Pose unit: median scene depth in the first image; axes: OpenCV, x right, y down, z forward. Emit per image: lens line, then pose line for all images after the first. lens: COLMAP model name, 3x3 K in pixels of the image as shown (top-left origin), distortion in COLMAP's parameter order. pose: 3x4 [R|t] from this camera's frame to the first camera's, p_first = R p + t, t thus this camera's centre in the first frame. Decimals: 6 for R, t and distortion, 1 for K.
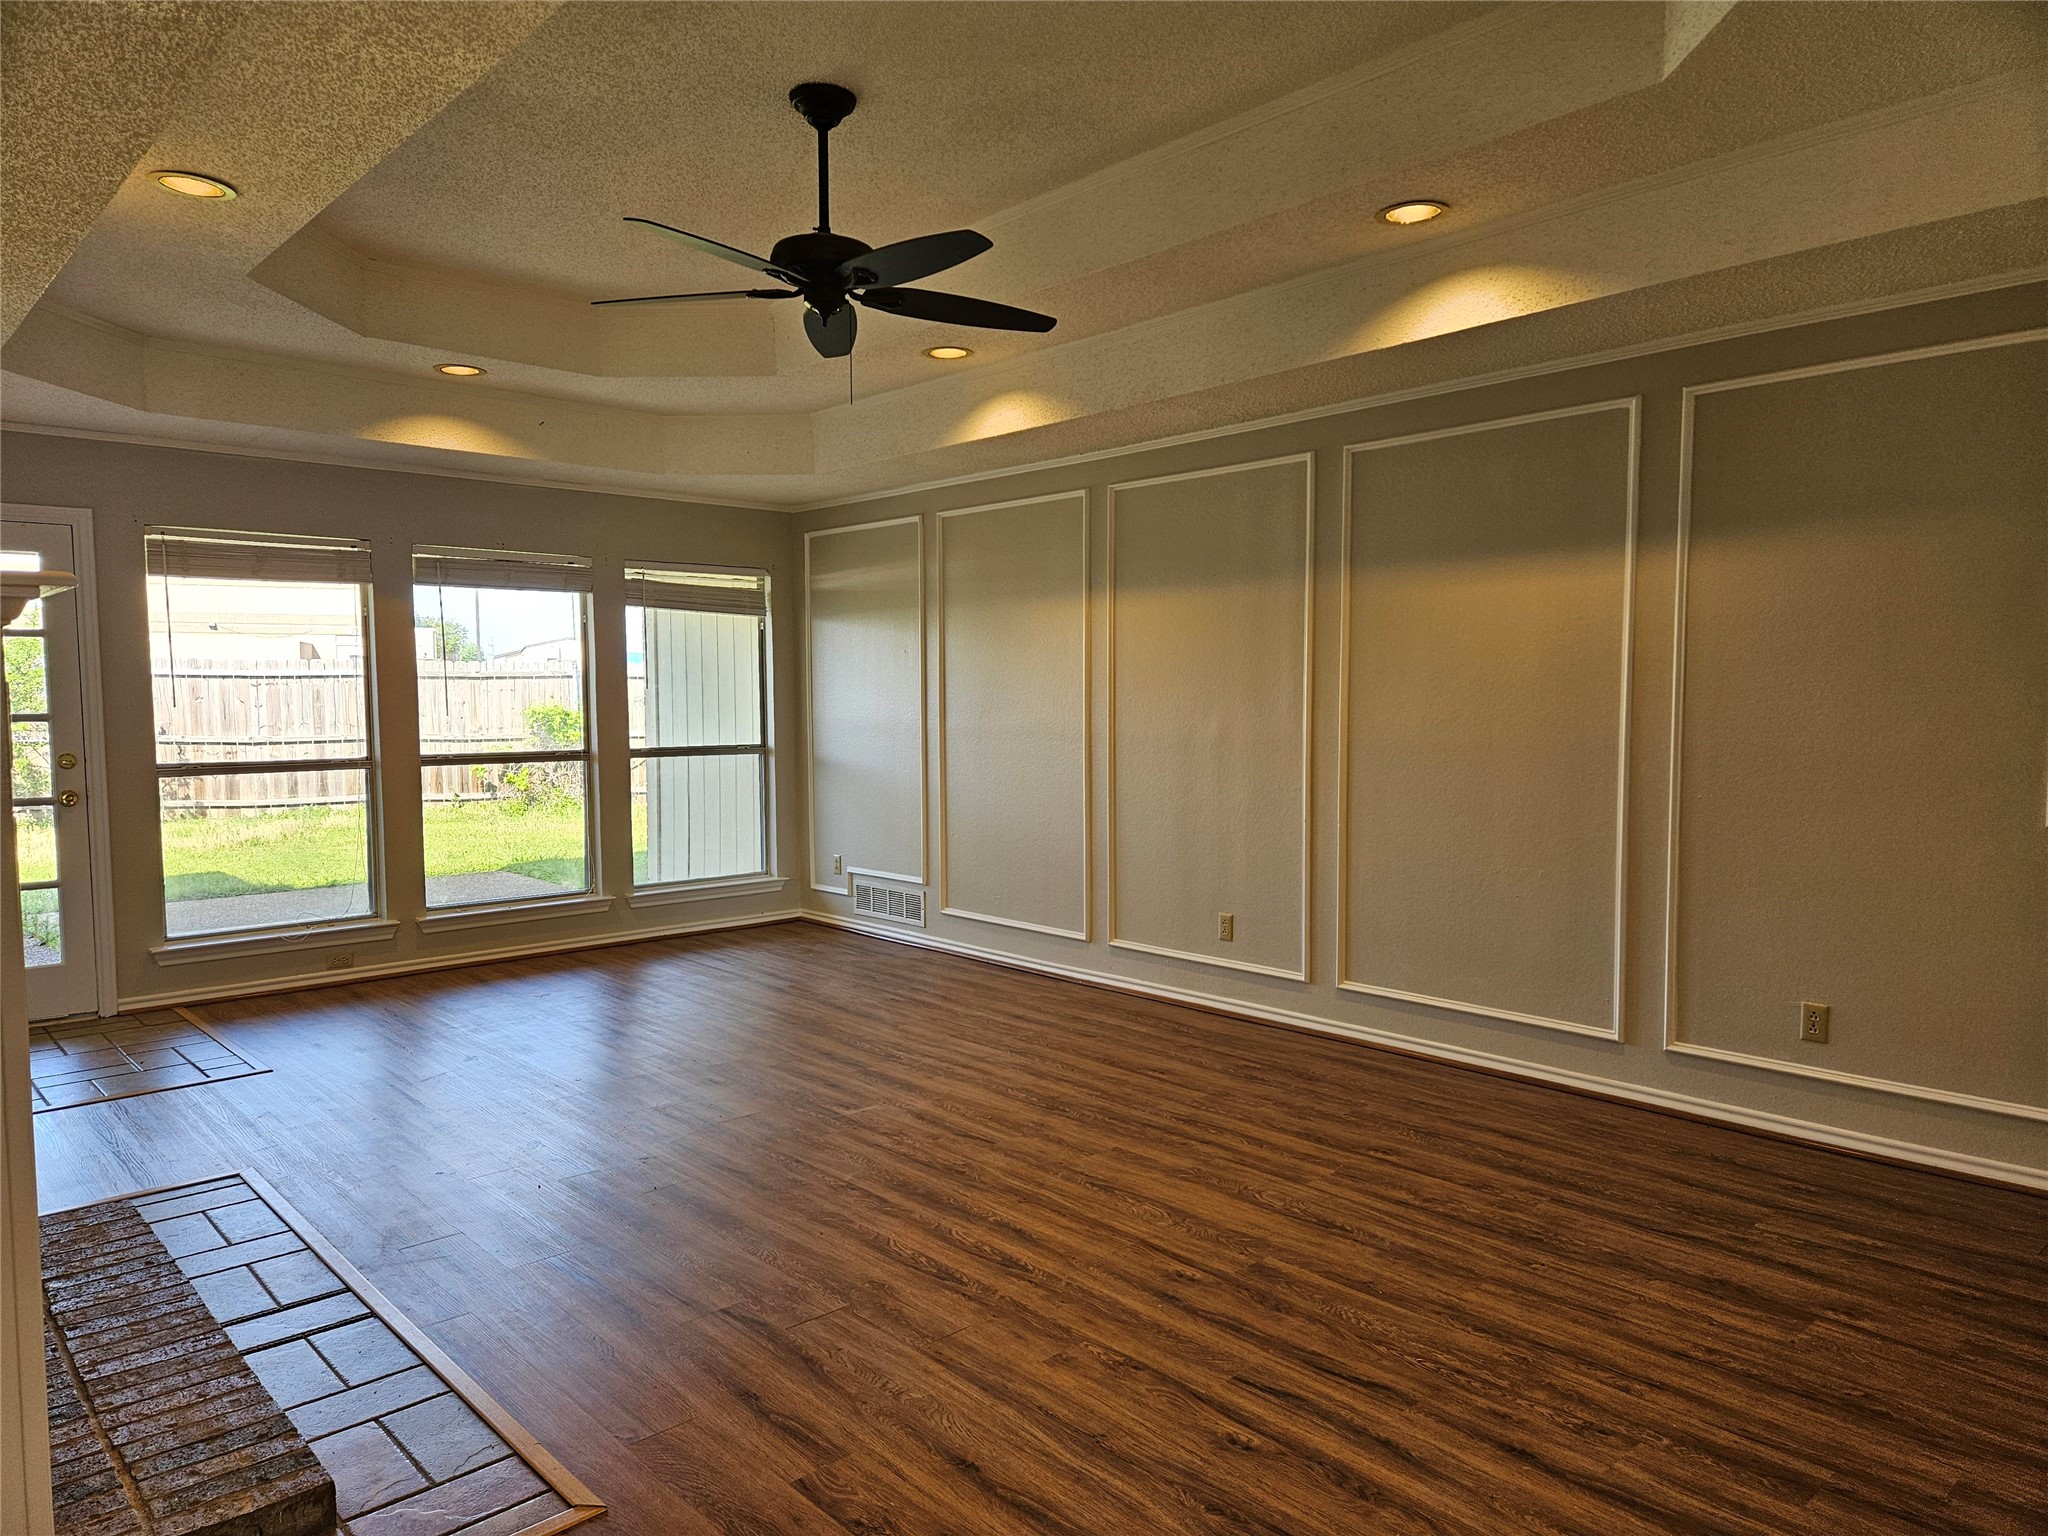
lens RADIAL K [[1365.5, 0, 1019.3], [0, 1365.5, 788.1], [0, 0, 1]] dist [0.095847, -0.094867]
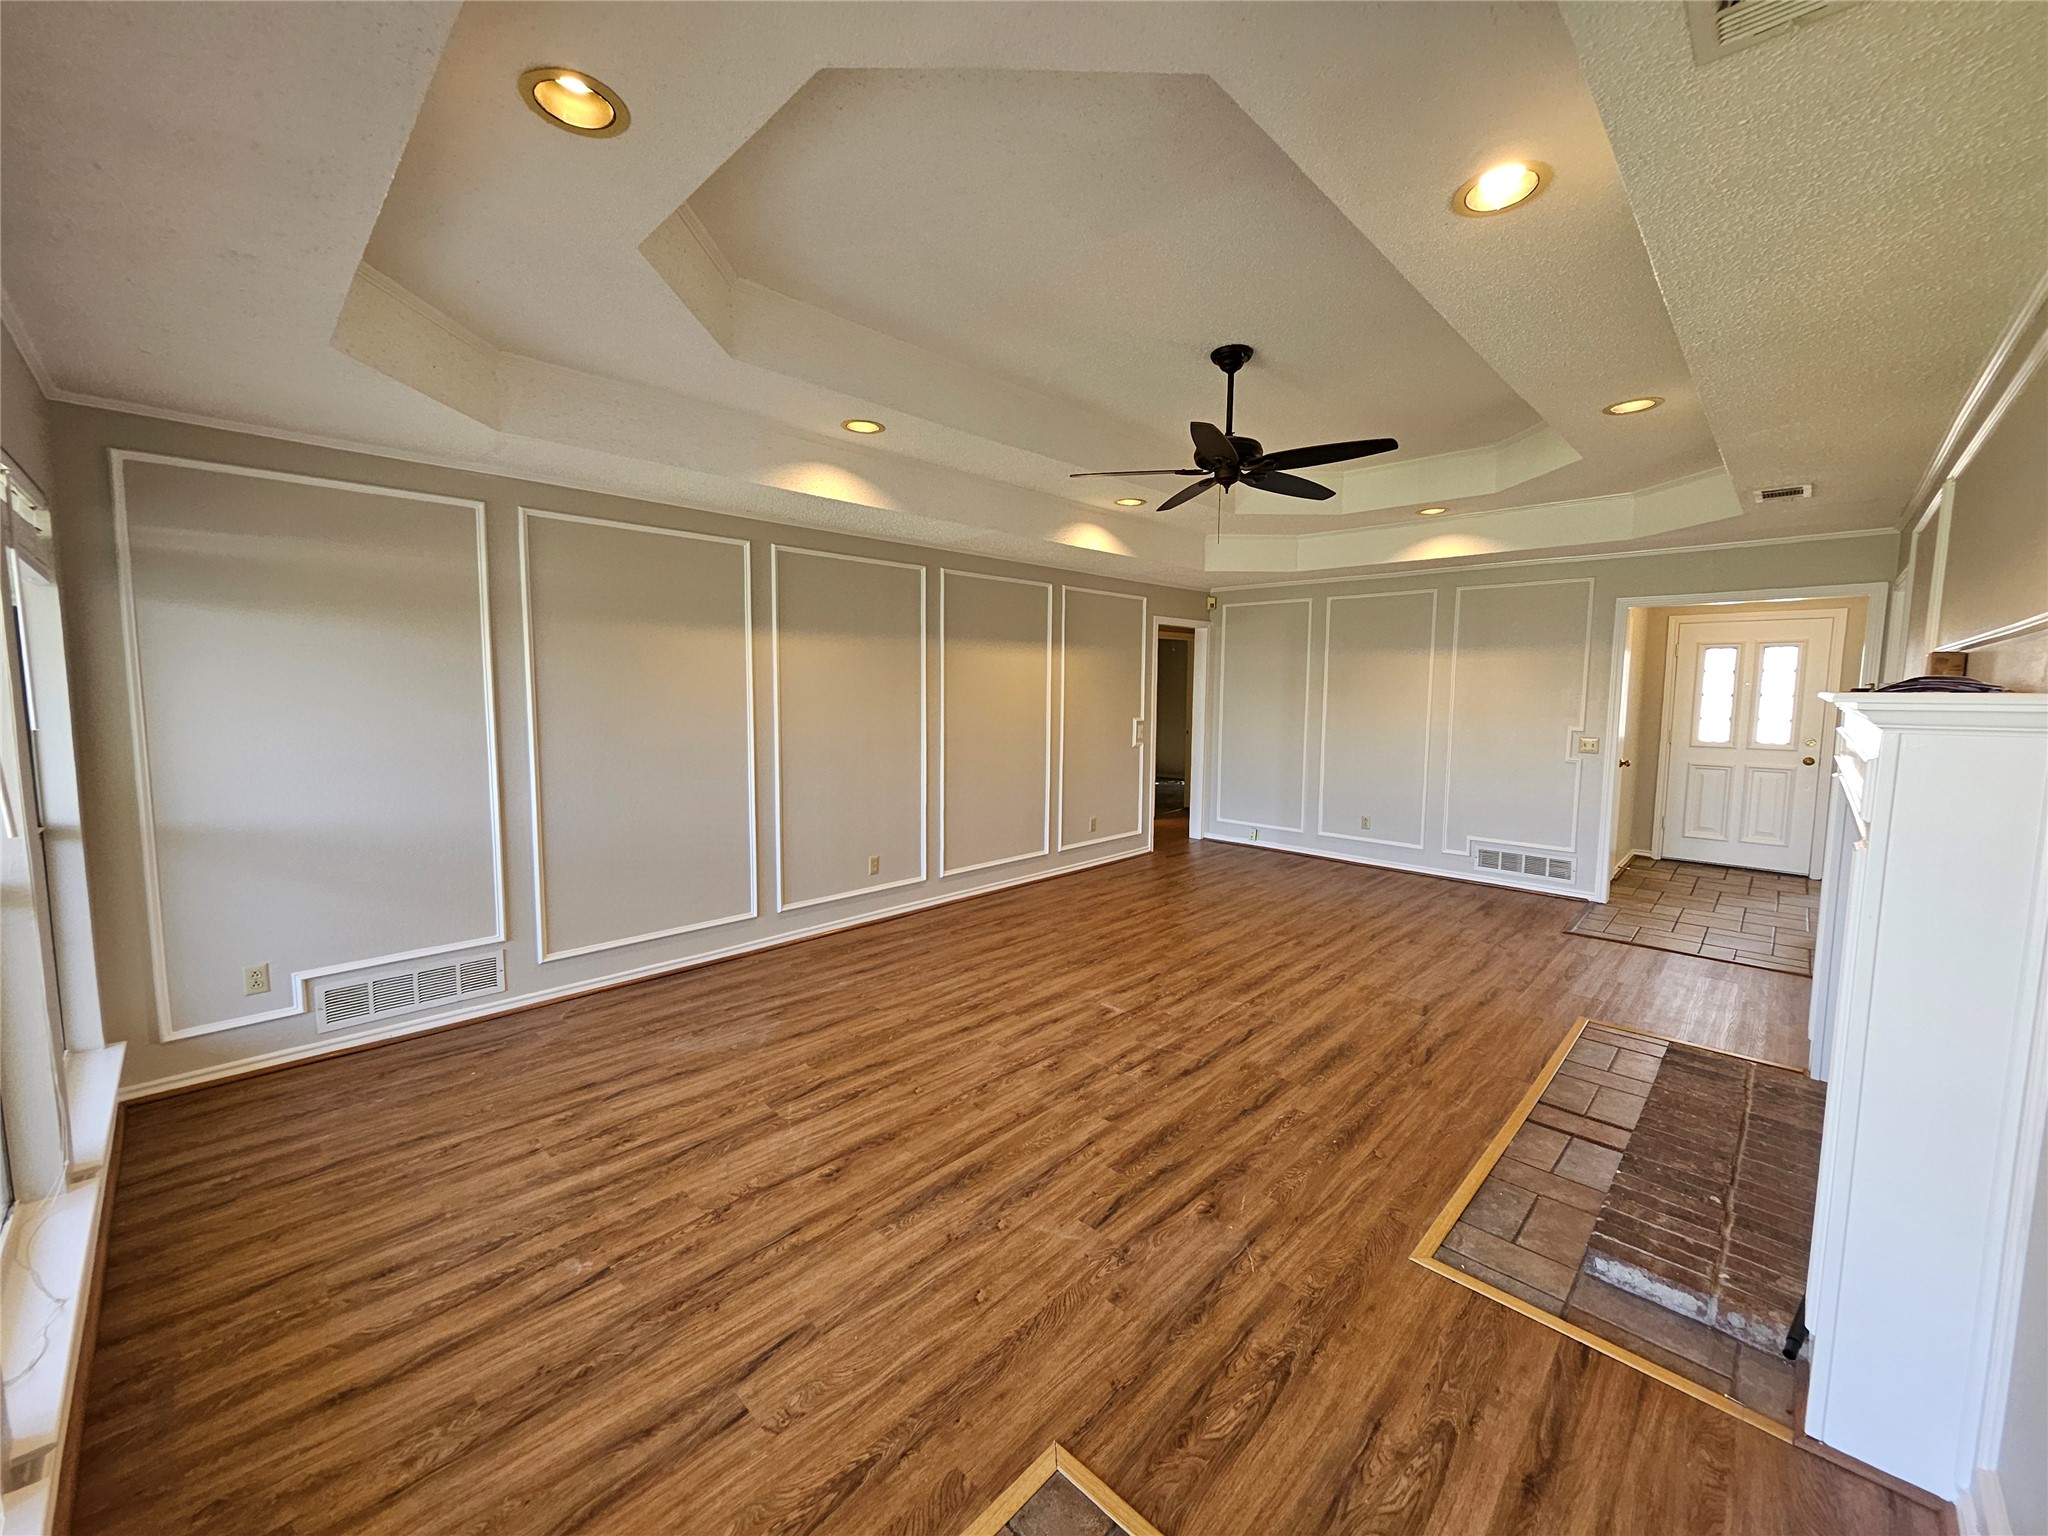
lens RADIAL K [[809.1, 0, 999.2], [0, 809.1, 760.3], [0, 0, 1]] dist [0.001493, -0.004773]
pose [[-0.055145, -0.085983, 0.994769, -0.889572], [0.065941, 0.993797, 0.089555, -0.101645], [-0.996299, 0.070534, -0.049133, 1.094992]]
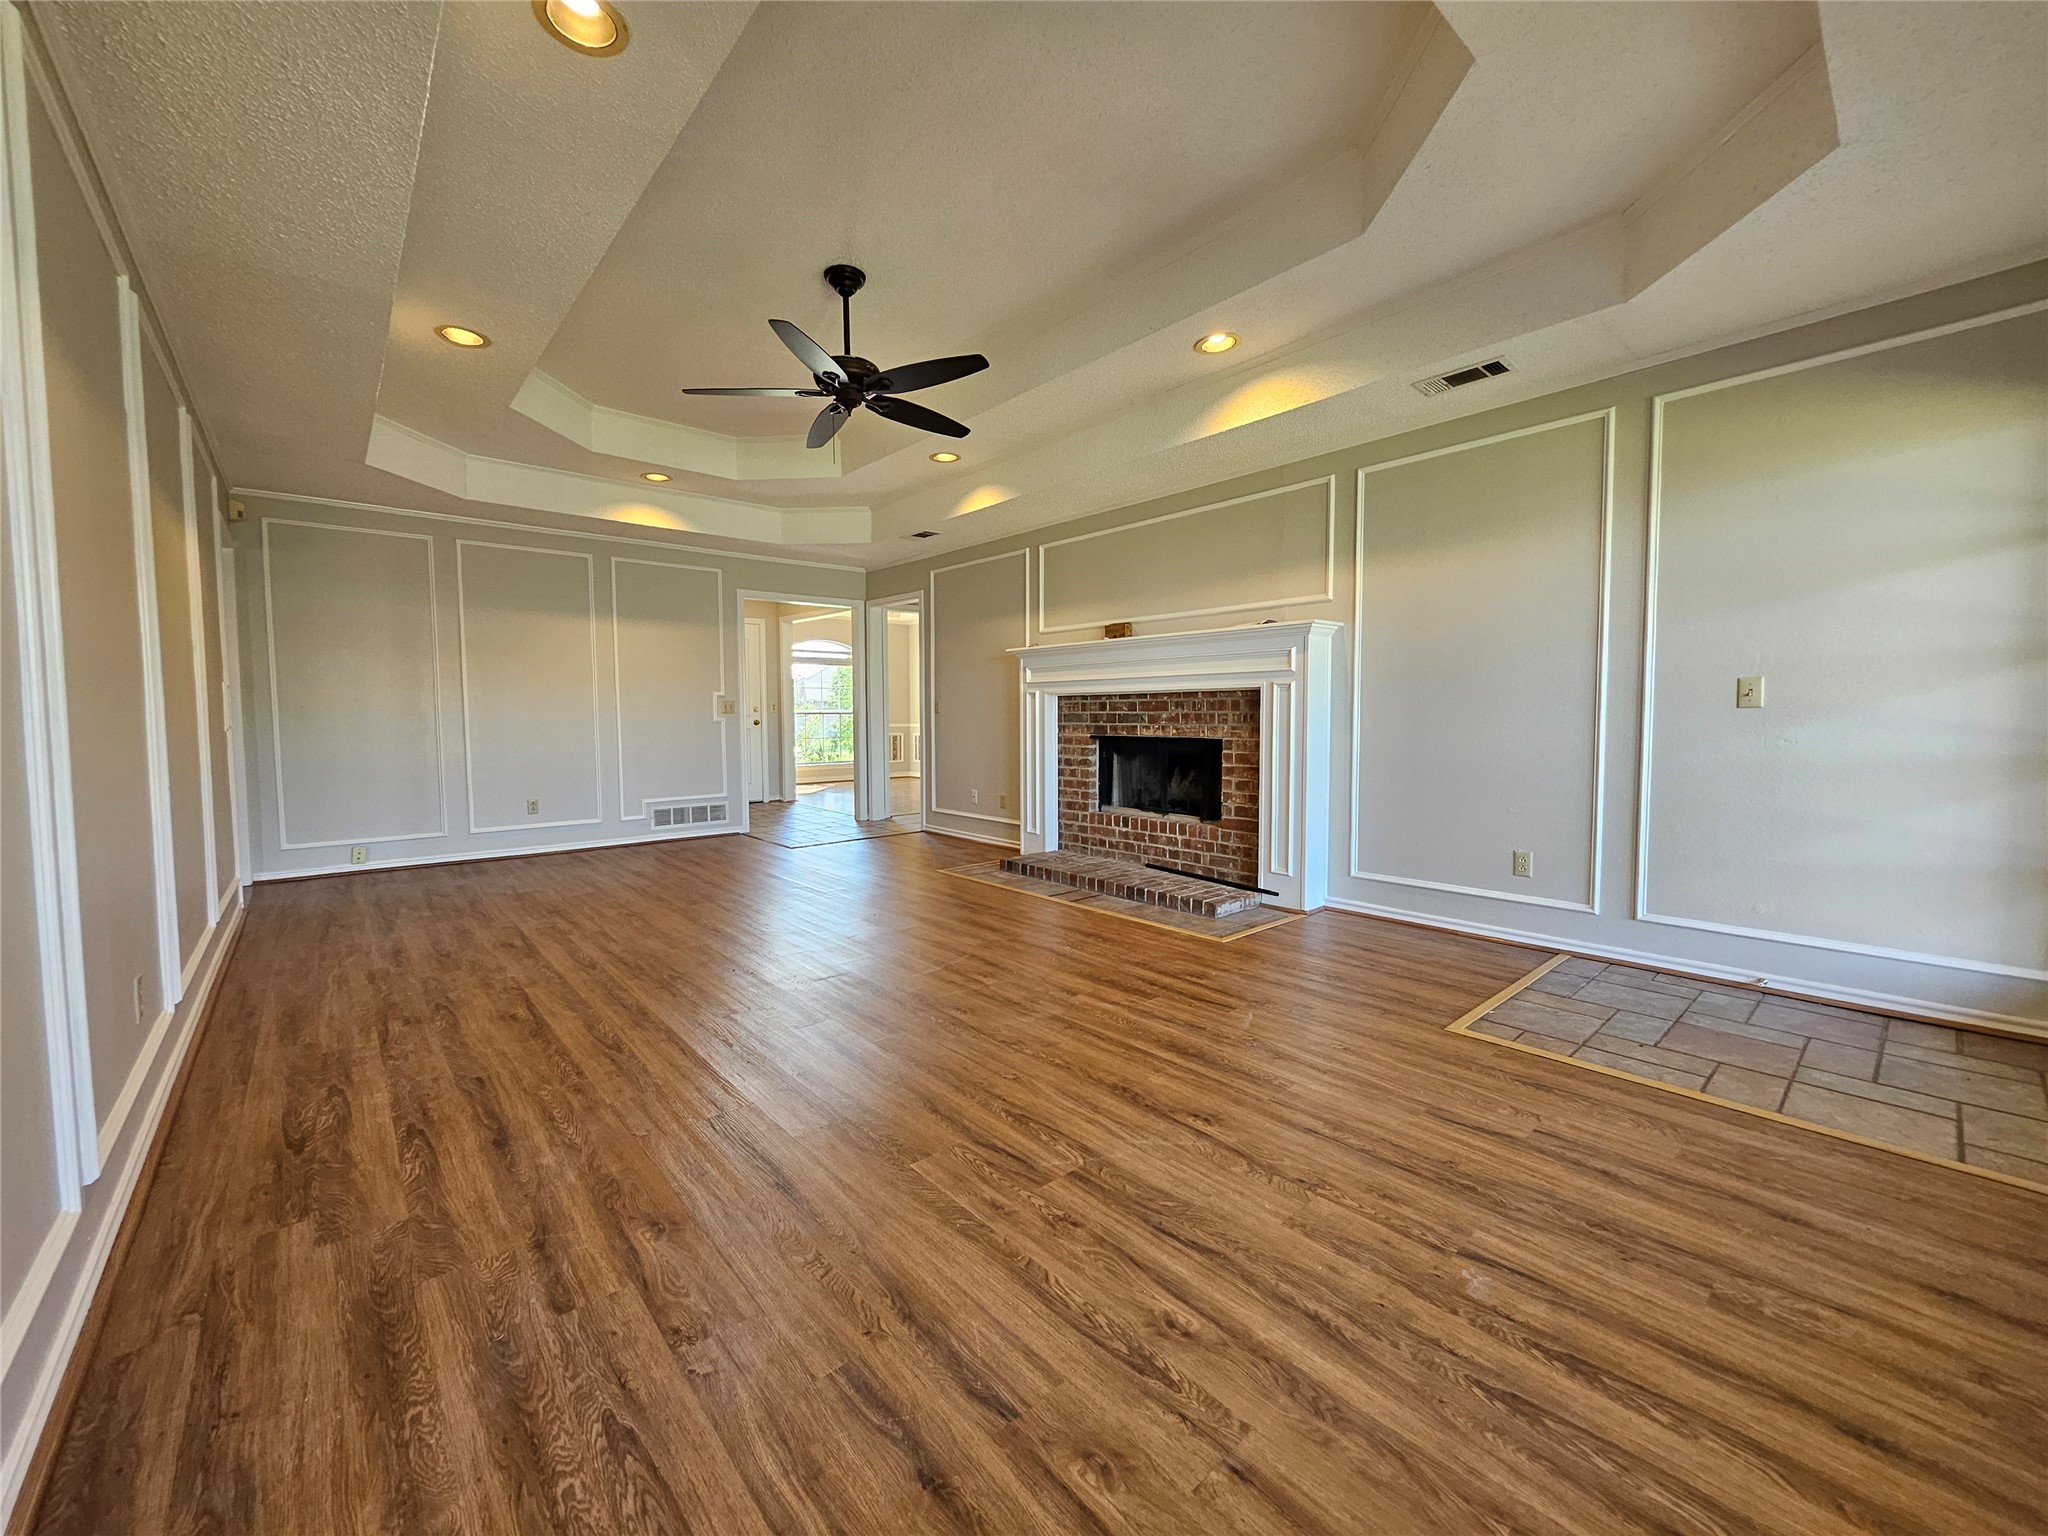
lens RADIAL K [[801.5, 0, 1024.8], [0, 801.5, 757.2], [0, 0, 1]] dist [0.005072, -0.002984]
pose [[-0.999803, 0.016086, 0.011622, -0.285642], [0.017481, 0.991085, 0.132081, -0.048343], [-0.009394, 0.132258, -0.991171, 1.612142]]
